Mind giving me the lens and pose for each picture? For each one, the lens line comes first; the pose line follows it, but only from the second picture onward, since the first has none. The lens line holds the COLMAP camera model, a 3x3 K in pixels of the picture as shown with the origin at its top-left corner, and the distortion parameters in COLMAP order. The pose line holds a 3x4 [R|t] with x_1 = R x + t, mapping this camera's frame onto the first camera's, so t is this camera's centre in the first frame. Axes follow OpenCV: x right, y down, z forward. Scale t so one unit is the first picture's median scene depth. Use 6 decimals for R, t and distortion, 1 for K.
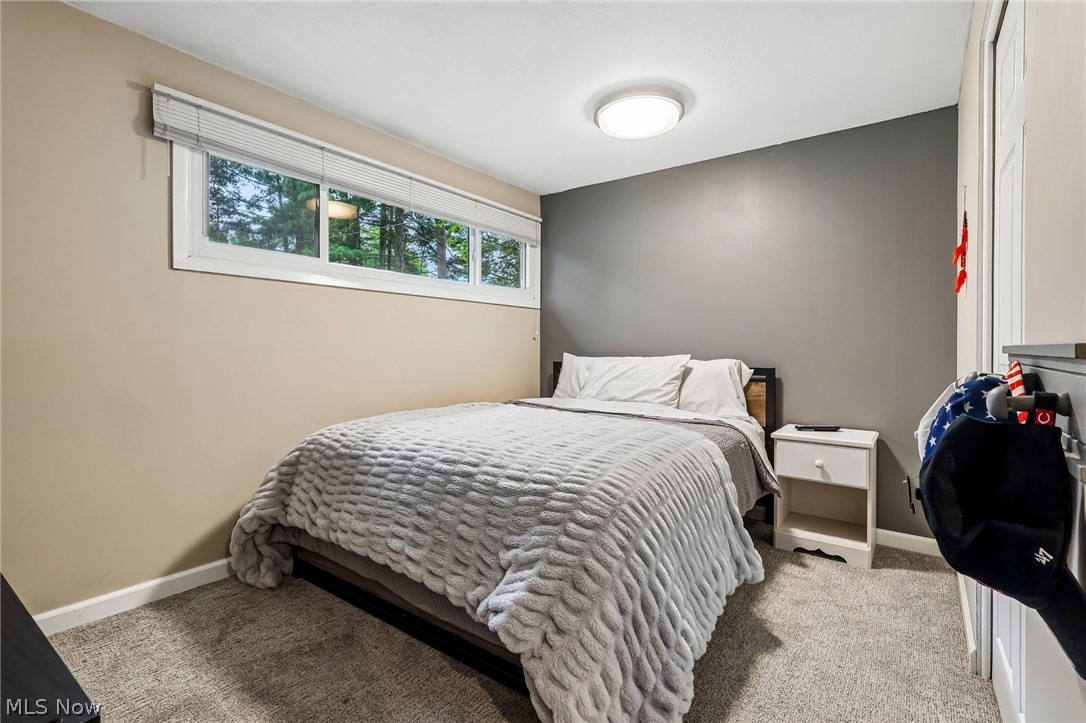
lens RADIAL K [[509.6, 0, 538.7], [0, 509.6, 352.7], [0, 0, 1]] dist [0.002131, 0.000287]
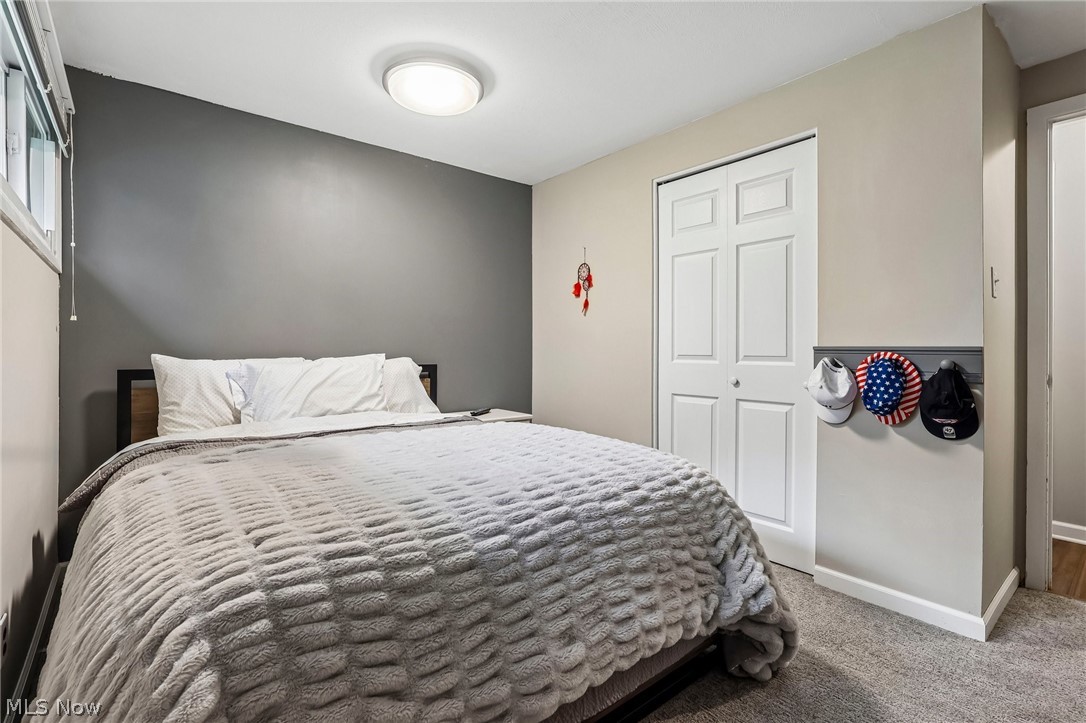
lens RADIAL K [[500.1, 0, 538.5], [0, 500.1, 357.1], [0, 0, 1]] dist [-0.000002, -0.000020]
pose [[0.240870, -0.025728, 0.970216, -0.749045], [0.006386, 0.999669, 0.024924, -0.015587], [-0.970536, 0.000192, 0.240954, 0.735934]]
